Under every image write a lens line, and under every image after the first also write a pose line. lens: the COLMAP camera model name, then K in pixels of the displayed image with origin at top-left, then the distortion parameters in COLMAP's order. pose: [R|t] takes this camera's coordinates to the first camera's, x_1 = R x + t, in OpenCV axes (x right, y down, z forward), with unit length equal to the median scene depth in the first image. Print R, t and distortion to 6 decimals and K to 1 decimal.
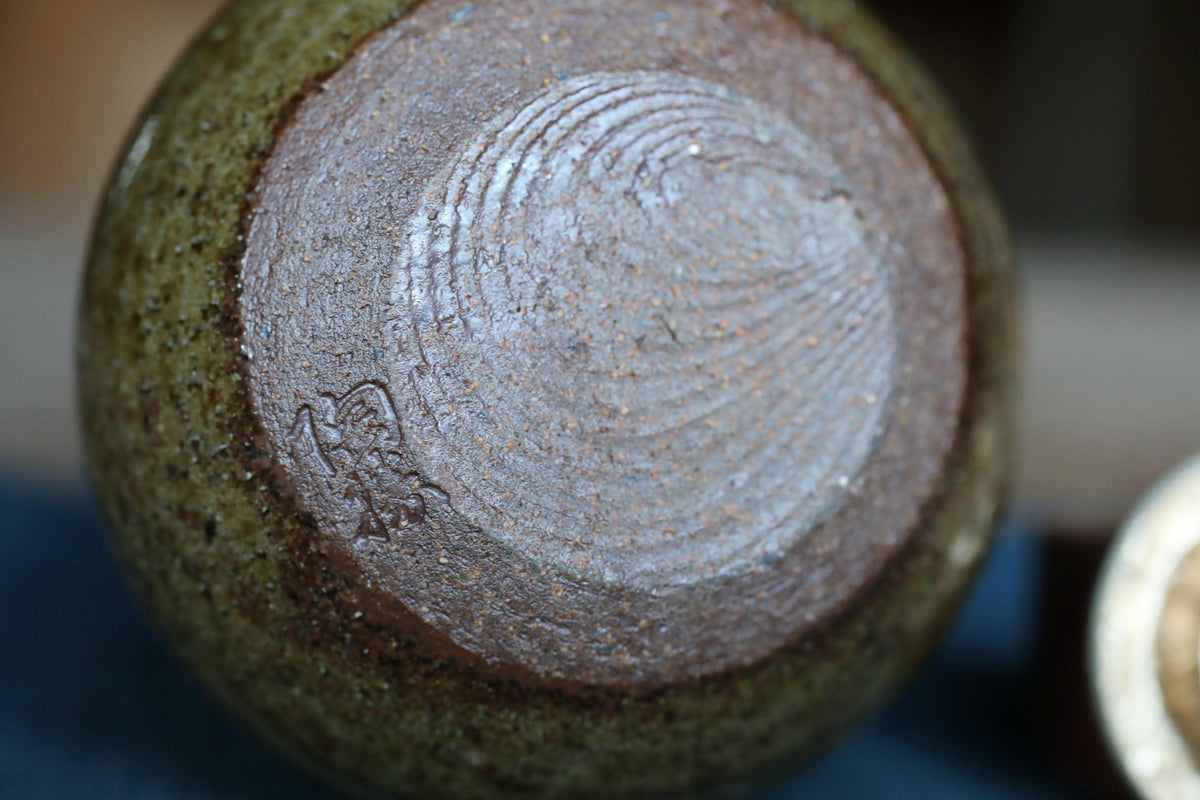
lens RADIAL K [[2378.4, 0, 556.8], [0, 2378.4, 400.6], [0, 0, 1]] dist [0.128063, -0.585591]
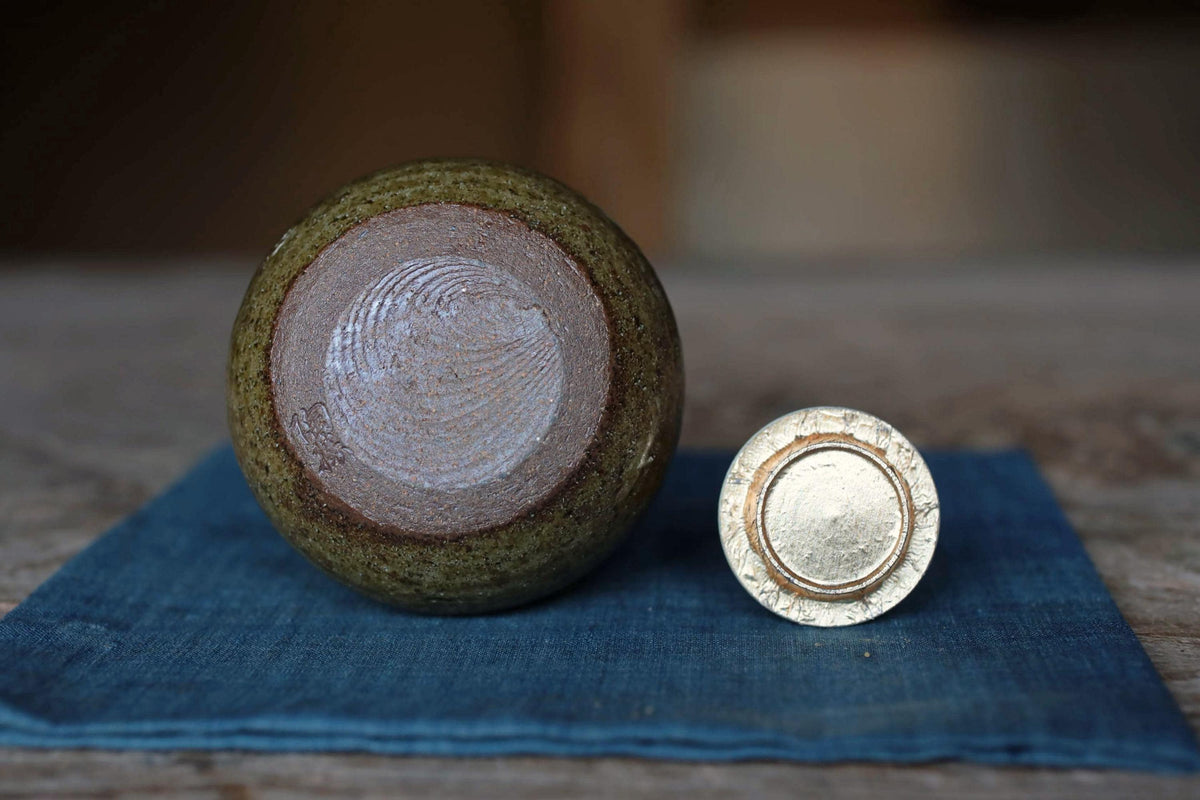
lens RADIAL K [[2378.4, 0, 556.8], [0, 2378.4, 400.6], [0, 0, 1]] dist [0.128063, -0.585591]
pose [[0.948137, -0.036387, -0.315771, 0.834892], [0.043886, 0.998898, 0.016667, -0.036970], [0.314817, -0.029660, 0.948689, -1.064491]]
